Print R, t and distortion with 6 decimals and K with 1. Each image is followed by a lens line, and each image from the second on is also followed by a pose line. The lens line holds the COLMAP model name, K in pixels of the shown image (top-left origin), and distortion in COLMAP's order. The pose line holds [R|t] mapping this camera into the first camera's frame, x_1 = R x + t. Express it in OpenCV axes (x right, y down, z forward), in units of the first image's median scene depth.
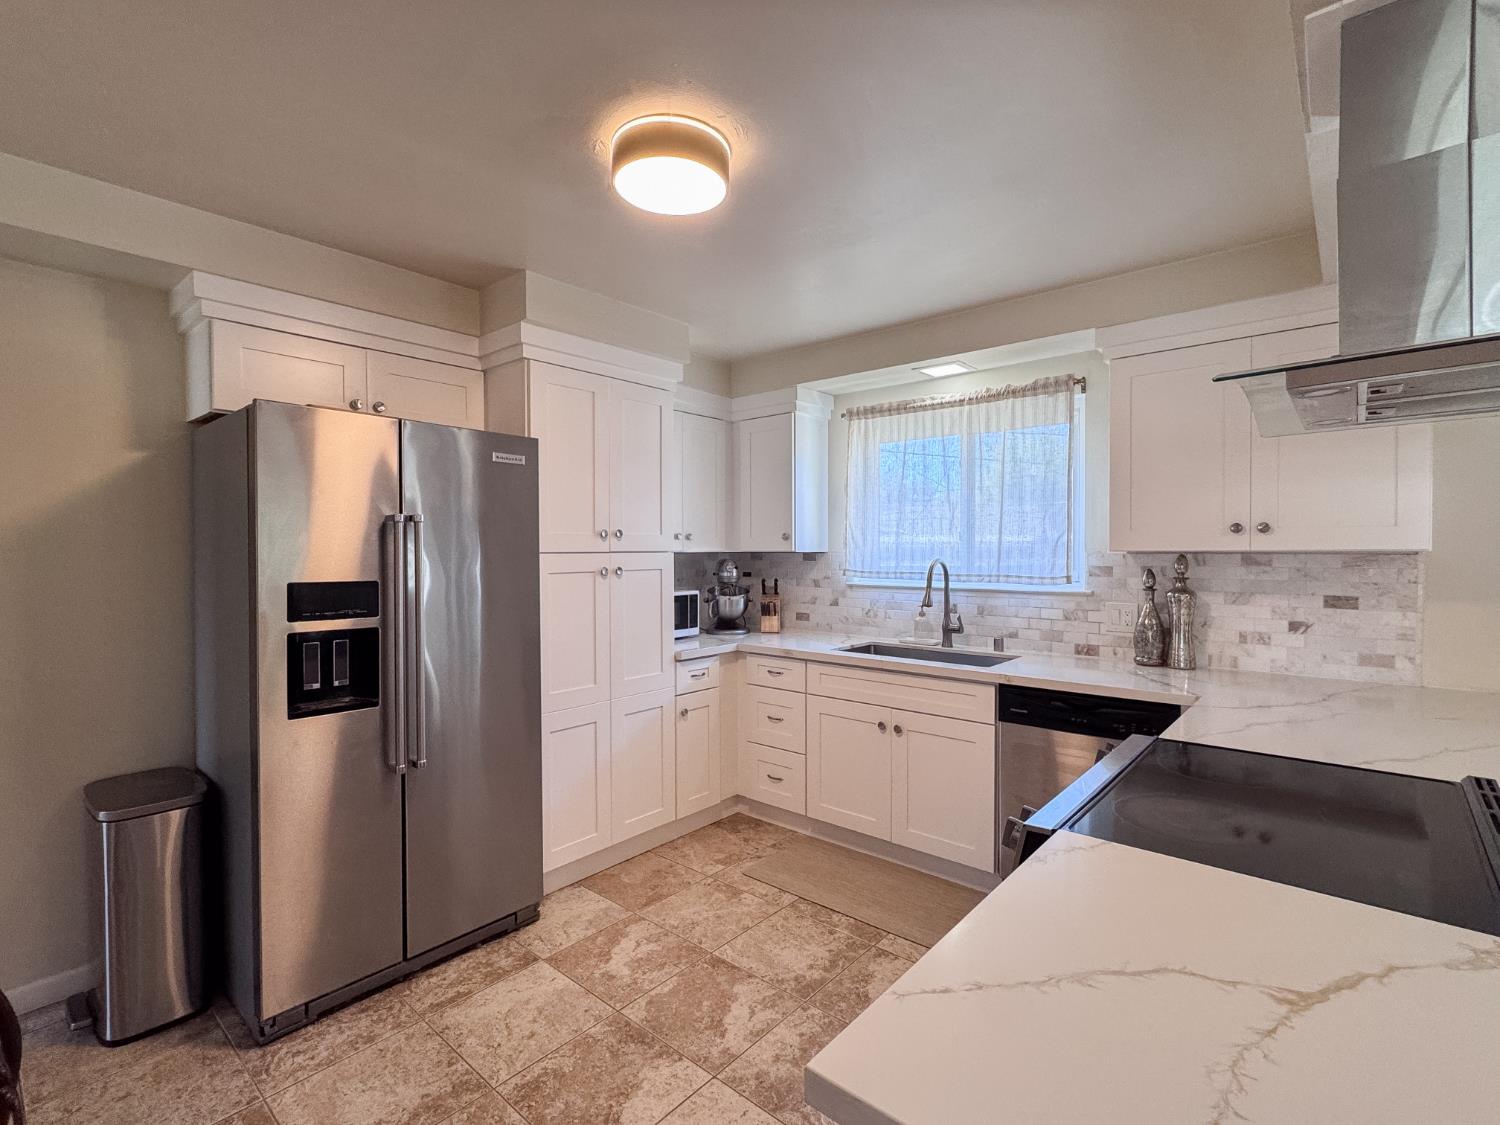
lens RADIAL K [[701.6, 0, 753.3], [0, 701.6, 564.6], [0, 0, 1]] dist [-0.002948, 0.000368]
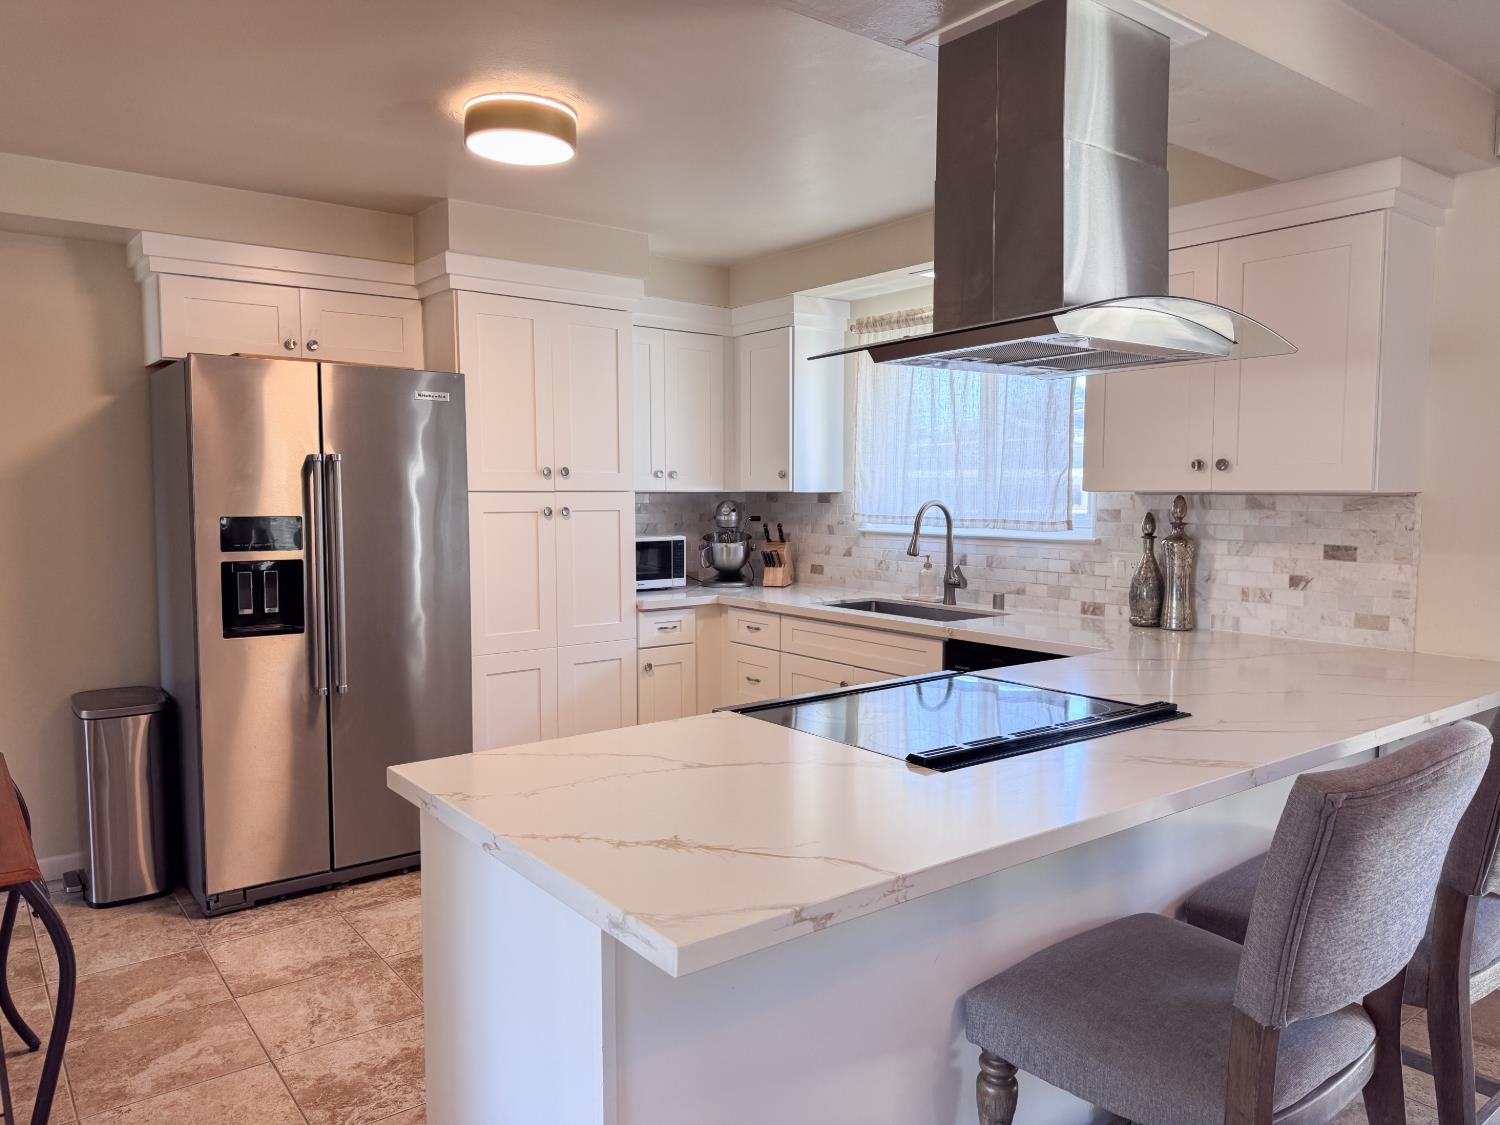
lens RADIAL K [[1048.5, 0, 761.8], [0, 1048.5, 572.6], [0, 0, 1]] dist [0.042255, -0.062070]
pose [[0.981250, 0.018289, -0.191869, 0.396582], [-0.007122, 0.998248, 0.058730, 0.007776], [0.192607, -0.056262, 0.979662, -0.381729]]
